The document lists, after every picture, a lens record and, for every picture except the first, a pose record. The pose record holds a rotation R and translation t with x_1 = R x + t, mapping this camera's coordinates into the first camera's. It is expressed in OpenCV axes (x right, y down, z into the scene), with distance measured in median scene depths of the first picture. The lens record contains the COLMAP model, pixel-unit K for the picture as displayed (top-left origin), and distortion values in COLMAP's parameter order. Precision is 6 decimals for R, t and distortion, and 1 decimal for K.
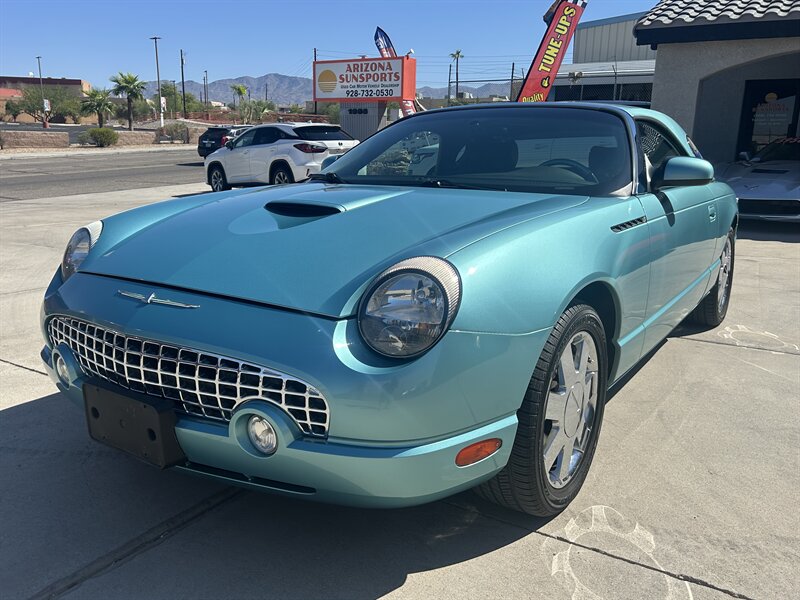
lens RADIAL K [[664.0, 0, 396.8], [0, 664.0, 297.4], [0, 0, 1]] dist [0.033785, -0.004663]
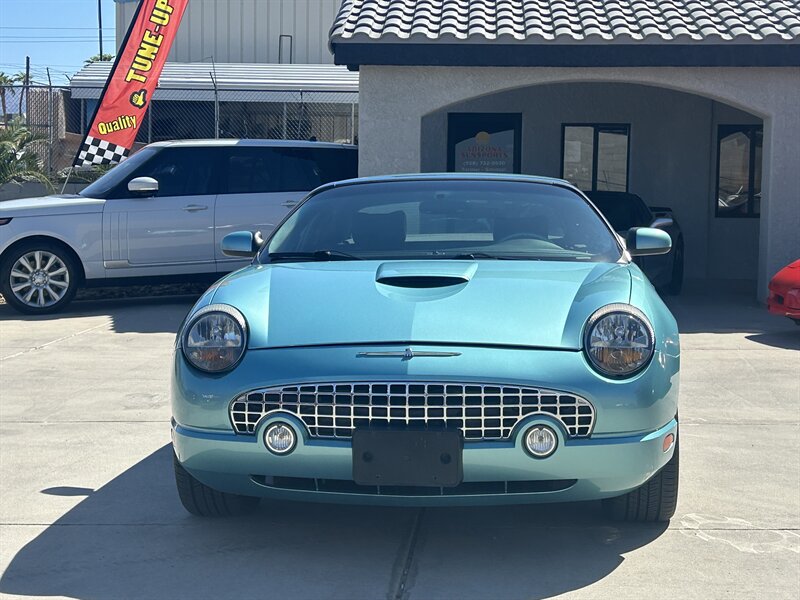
lens RADIAL K [[1265.7, 0, 400.0], [0, 1265.7, 300.0], [0, 0, 1]] dist [0.237499, -0.760592]
pose [[0.887318, -0.043429, 0.459108, -0.199711], [0.110564, 0.986554, -0.120364, 0.025208], [-0.447708, 0.157562, 0.880189, -0.143169]]
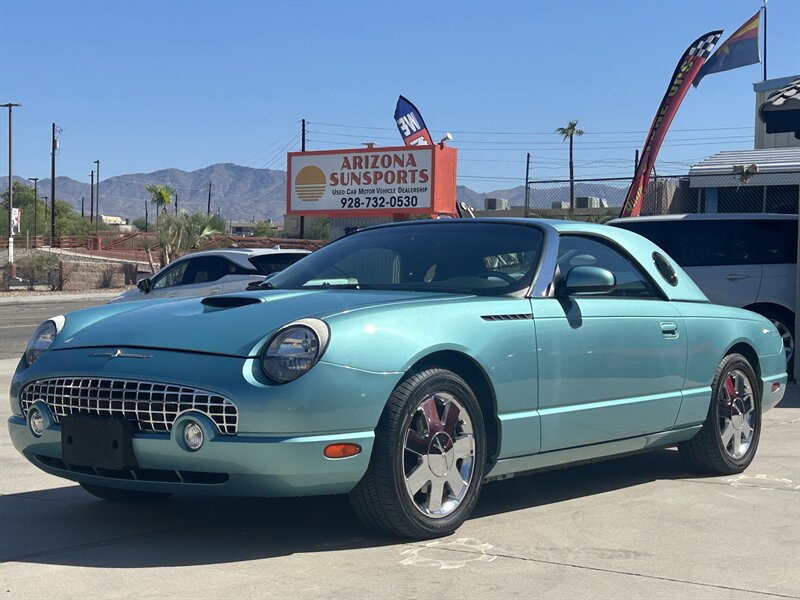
lens RADIAL K [[1265.7, 0, 400.0], [0, 1265.7, 300.0], [0, 0, 1]] dist [0.237499, -0.760592]
pose [[0.999328, -0.000818, -0.036639, 0.044739], [-0.007164, 0.976106, -0.217178, 0.065062], [0.035941, 0.217295, 0.975444, -0.224758]]
